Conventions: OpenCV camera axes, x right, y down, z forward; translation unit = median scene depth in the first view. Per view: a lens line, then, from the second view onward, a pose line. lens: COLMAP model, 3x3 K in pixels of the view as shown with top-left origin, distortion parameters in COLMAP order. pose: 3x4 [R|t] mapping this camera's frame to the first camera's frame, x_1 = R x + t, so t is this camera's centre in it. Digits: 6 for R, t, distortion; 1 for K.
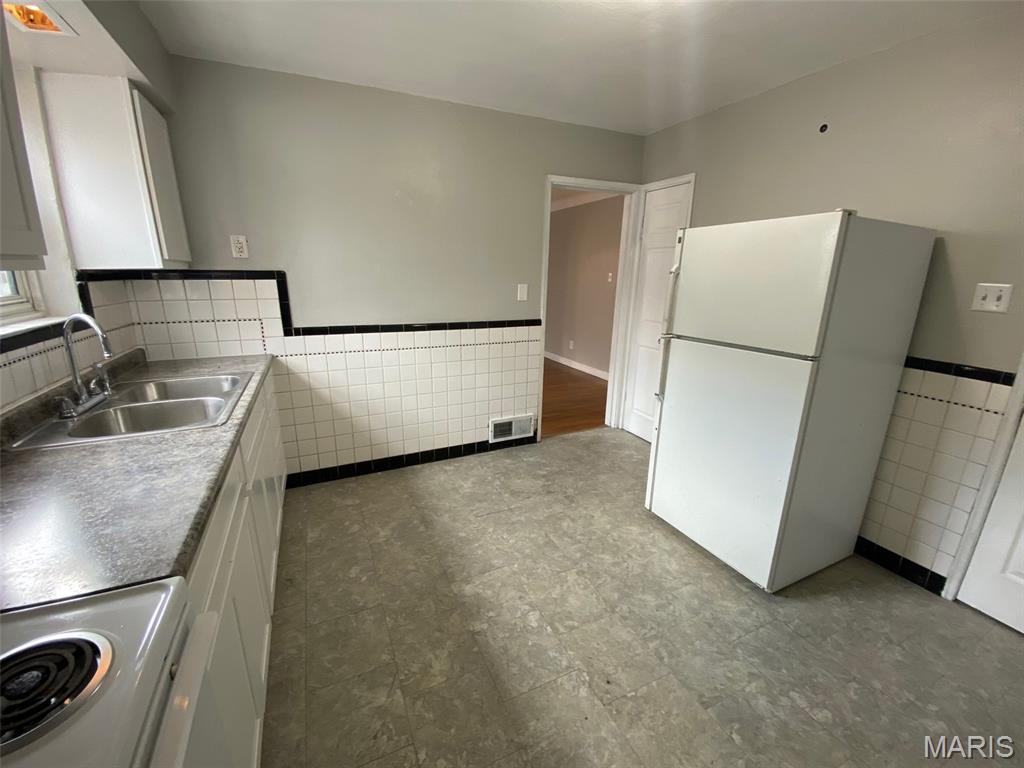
lens RADIAL K [[421.5, 0, 513.0], [0, 421.5, 389.3], [0, 0, 1]] dist [0.011825, -0.004284]
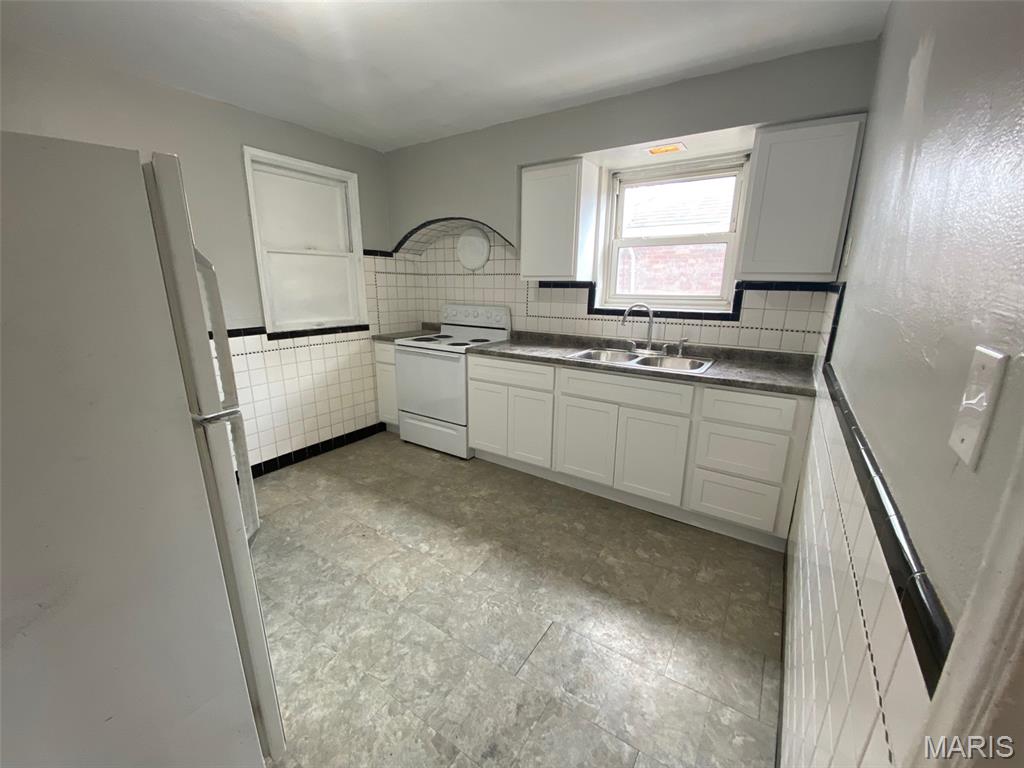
lens RADIAL K [[421.5, 0, 517.3], [0, 421.5, 384.1], [0, 0, 1]] dist [0.011825, -0.004284]
pose [[-0.852999, 0.114943, -0.509098, 0.359654], [-0.153252, 0.877285, 0.454846, -0.465267], [0.498906, 0.466003, -0.730708, 1.645946]]
